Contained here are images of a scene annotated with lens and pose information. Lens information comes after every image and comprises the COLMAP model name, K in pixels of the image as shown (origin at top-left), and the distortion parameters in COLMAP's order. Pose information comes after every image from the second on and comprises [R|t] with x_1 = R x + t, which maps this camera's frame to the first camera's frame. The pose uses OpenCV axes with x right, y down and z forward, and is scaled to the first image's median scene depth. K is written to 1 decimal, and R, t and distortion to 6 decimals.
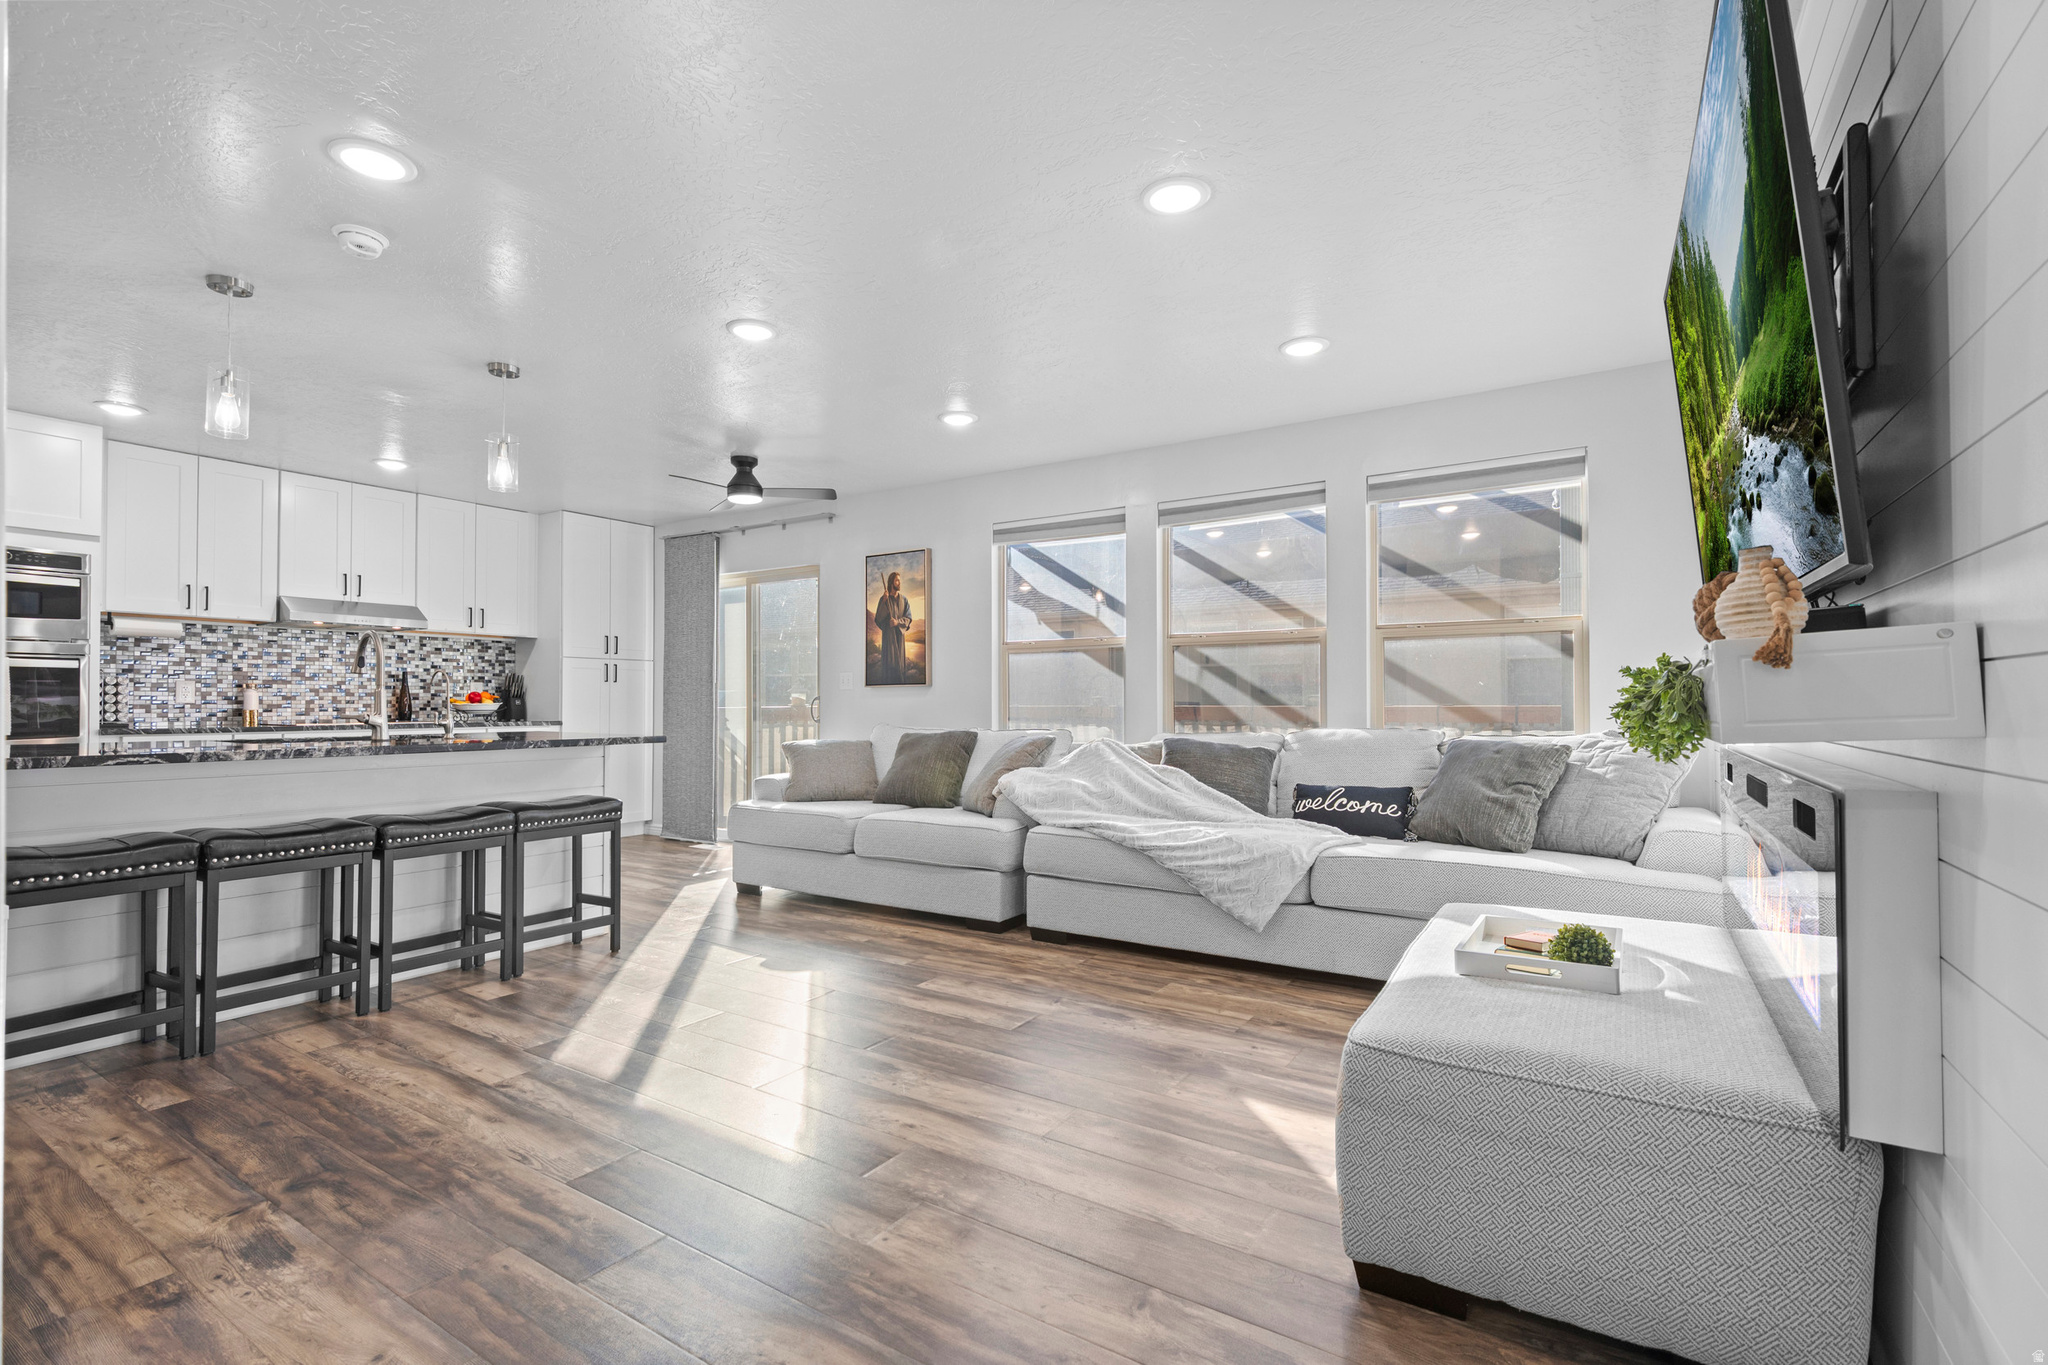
lens RADIAL K [[932.9, 0, 1014.0], [0, 932.9, 691.0], [0, 0, 1]] dist [0.003893, -0.002114]
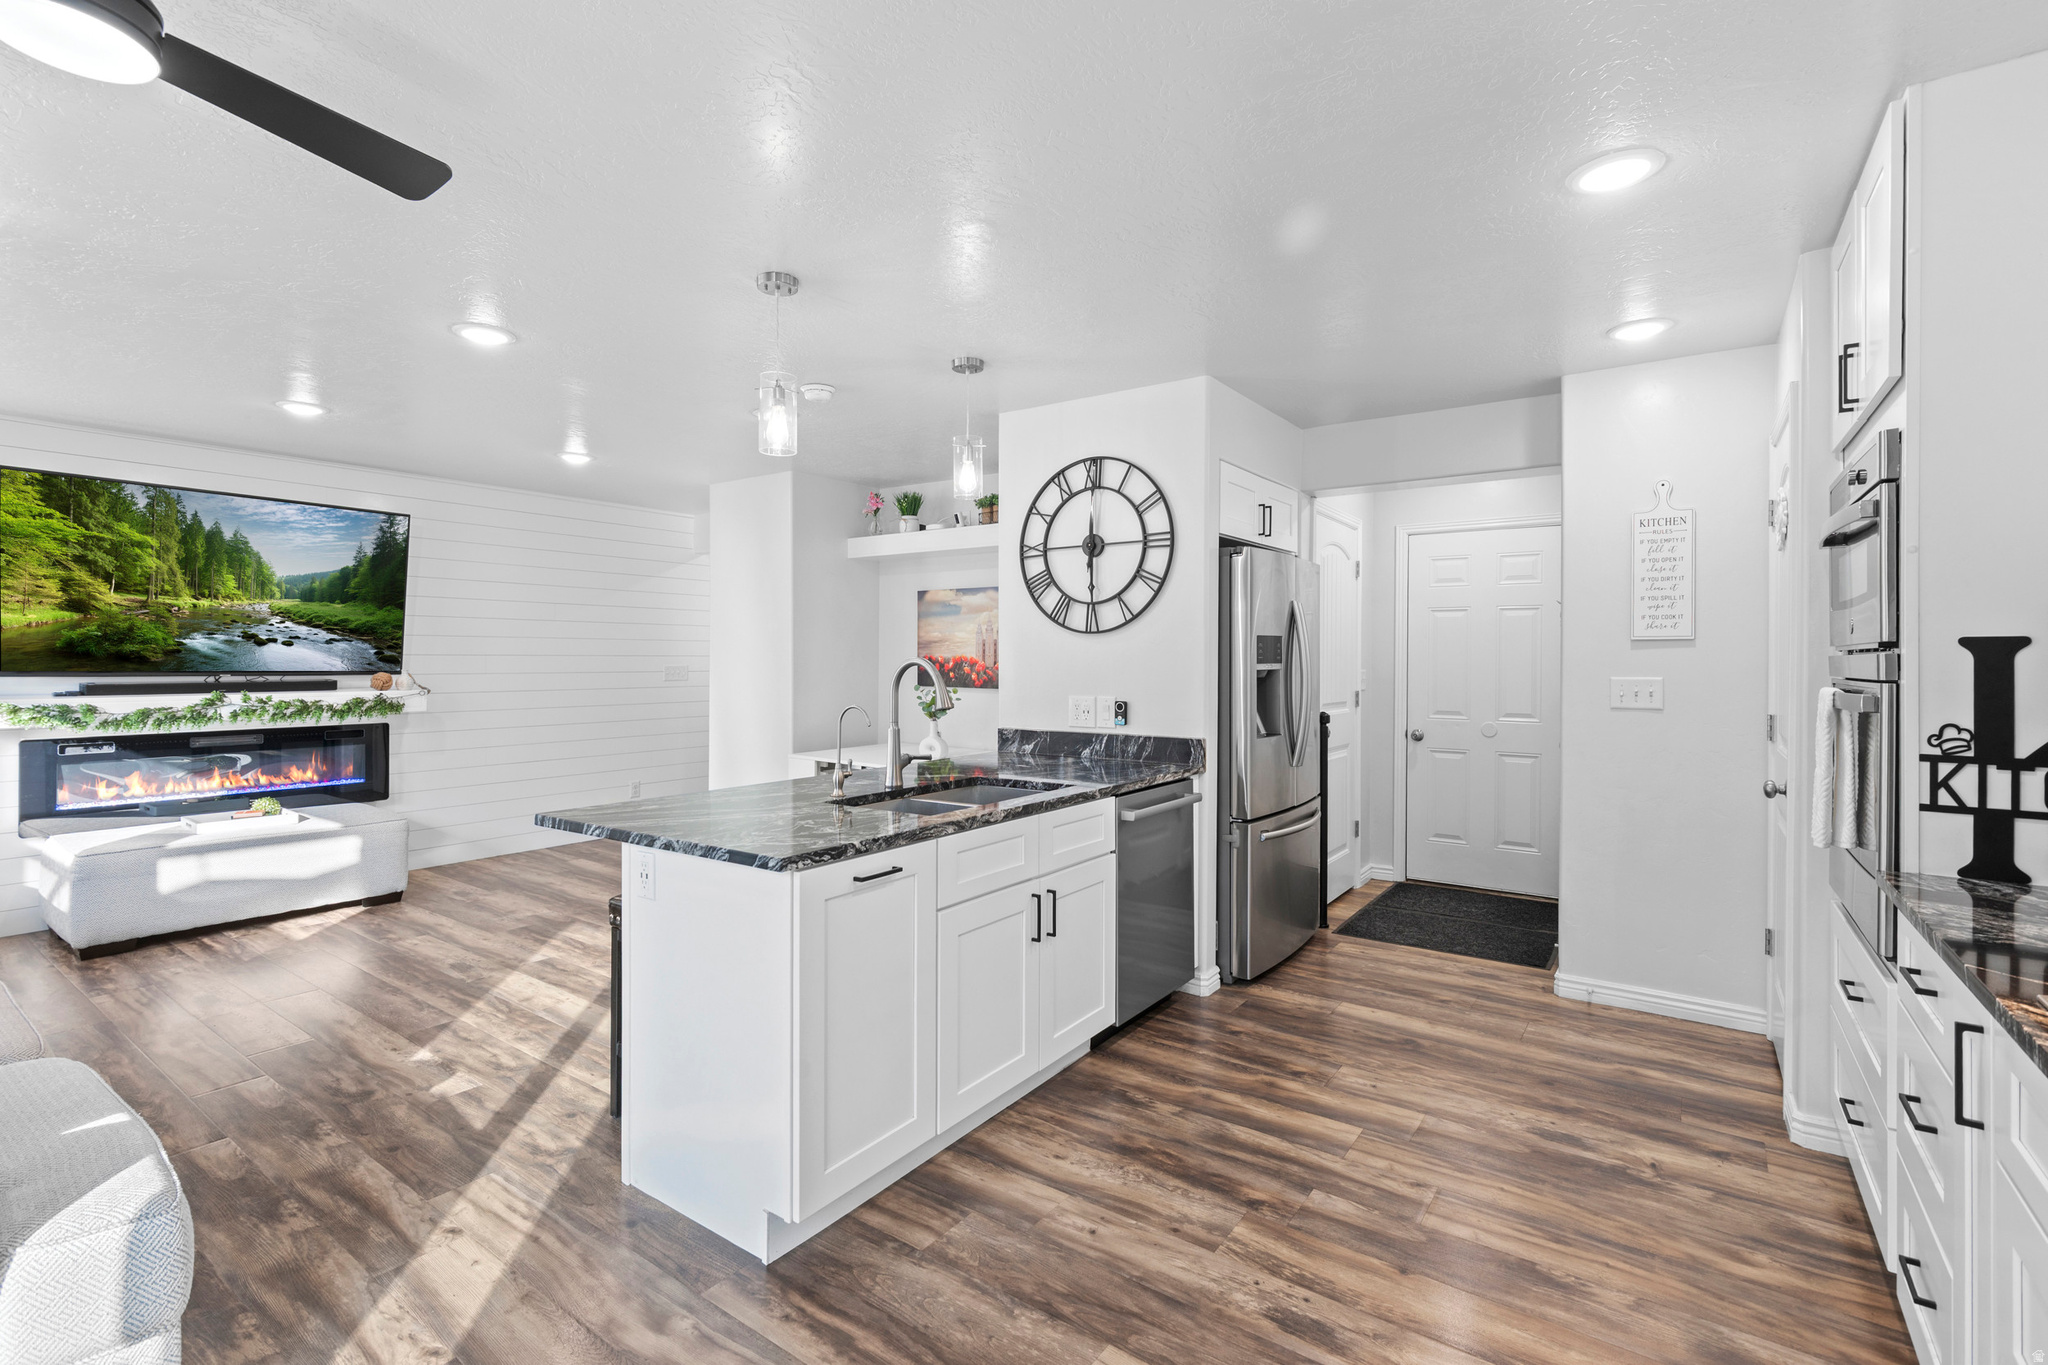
lens RADIAL K [[932.9, 0, 1017.3], [0, 932.9, 667.5], [0, 0, 1]] dist [0.003893, -0.002114]
pose [[-0.999048, -0.002836, 0.043534, -0.791328], [-0.002969, 0.999991, -0.002984, -0.052486], [-0.043525, -0.003111, -0.999047, 1.772358]]
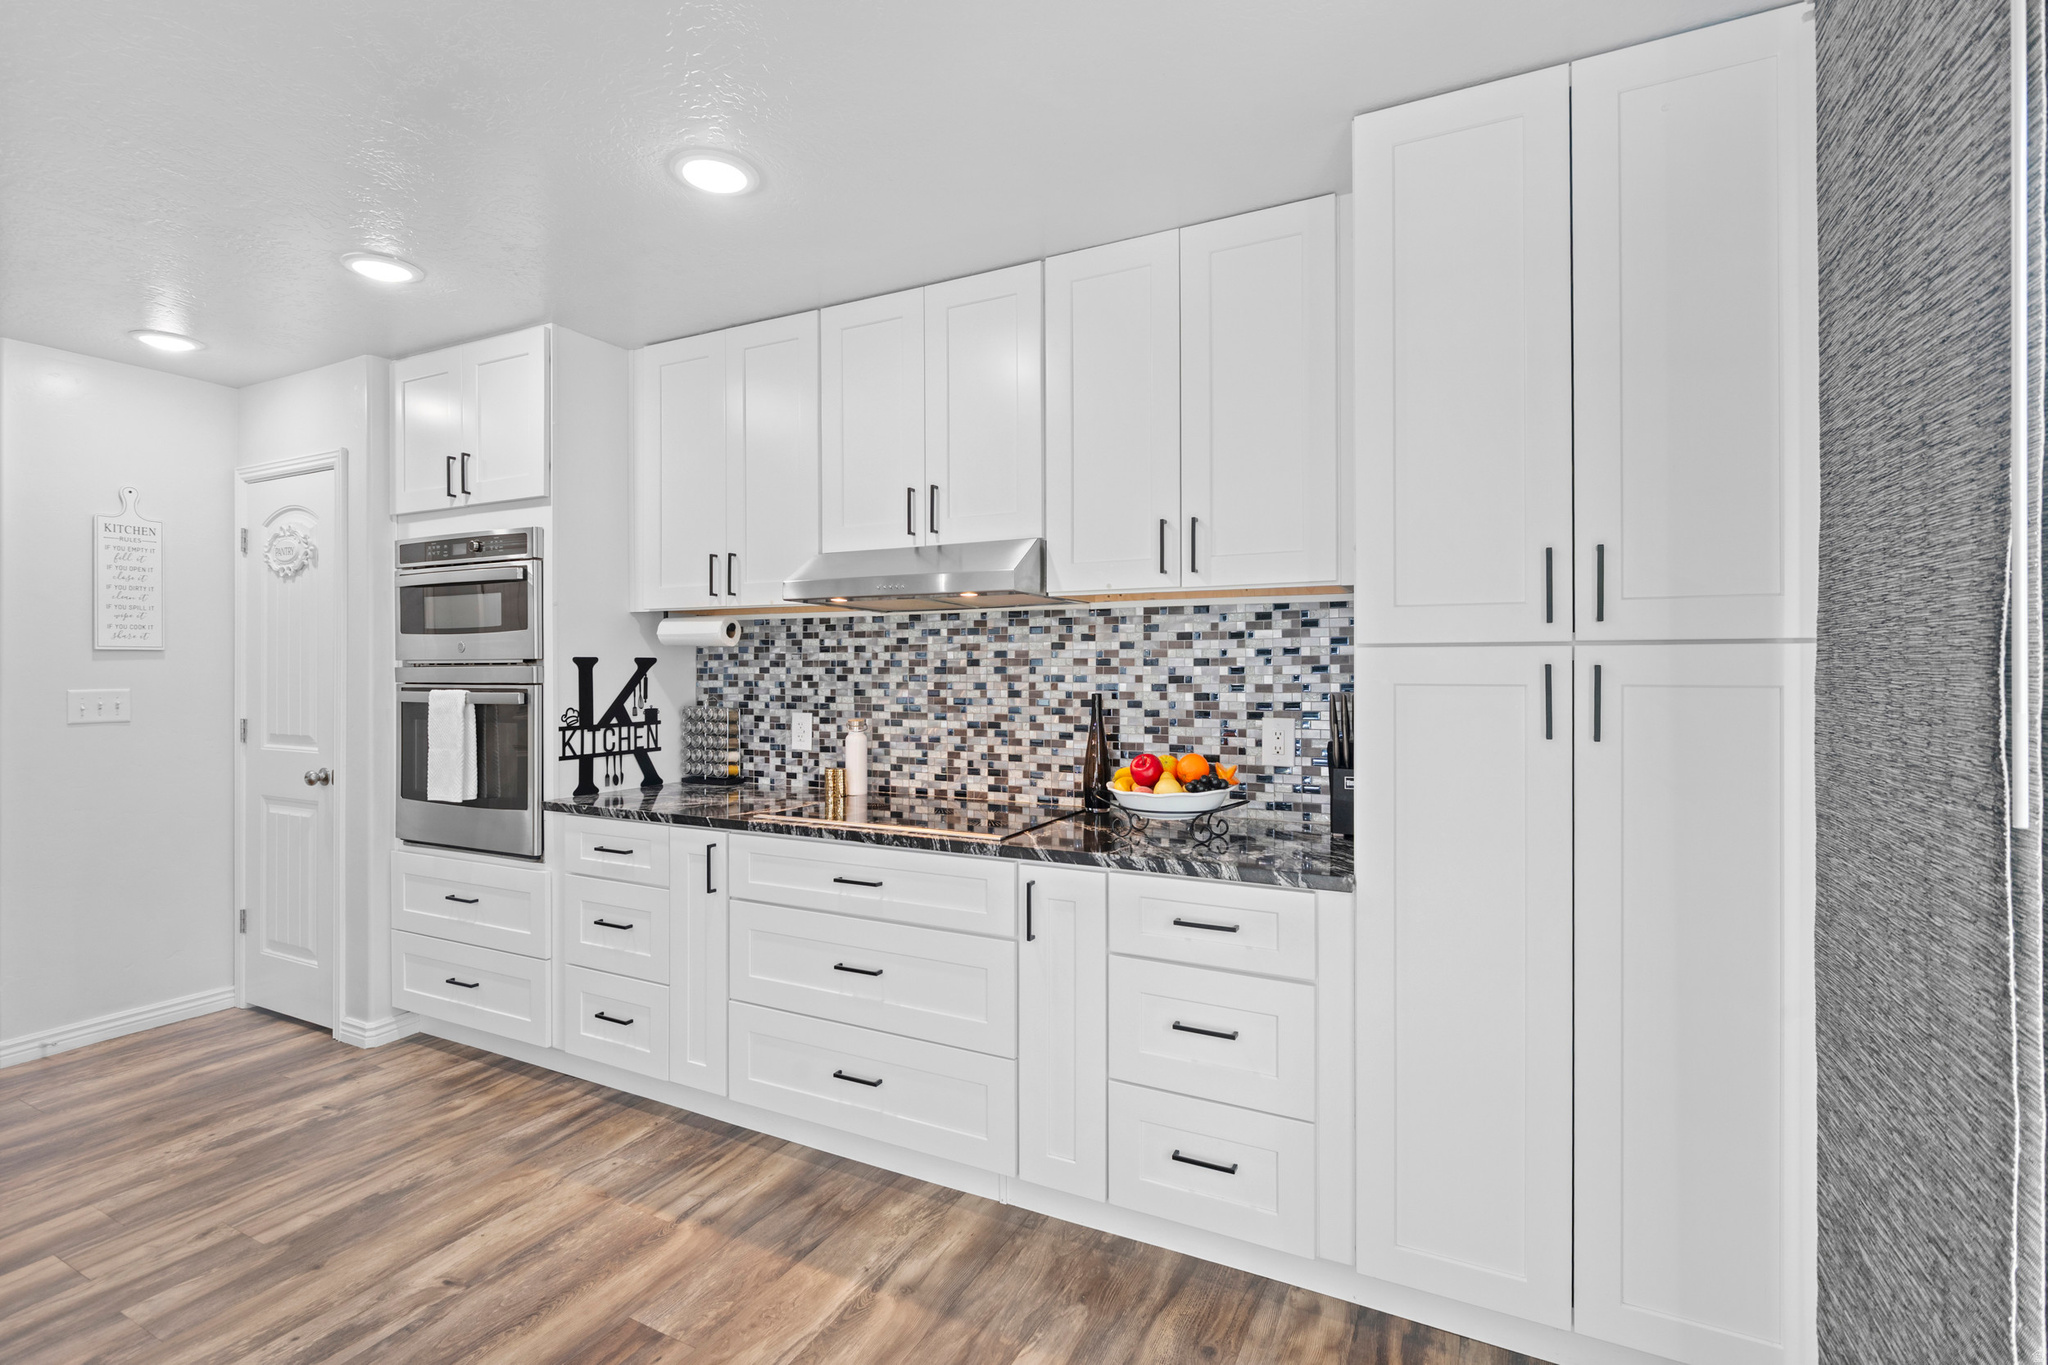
lens RADIAL K [[932.9, 0, 1019.3], [0, 932.9, 665.1], [0, 0, 1]] dist [0.003893, -0.002114]
pose [[0.096564, -0.003169, -0.995322, -0.395088], [0.012888, 0.999915, -0.001933, -0.057177], [0.995243, -0.012641, 0.096597, 1.587491]]
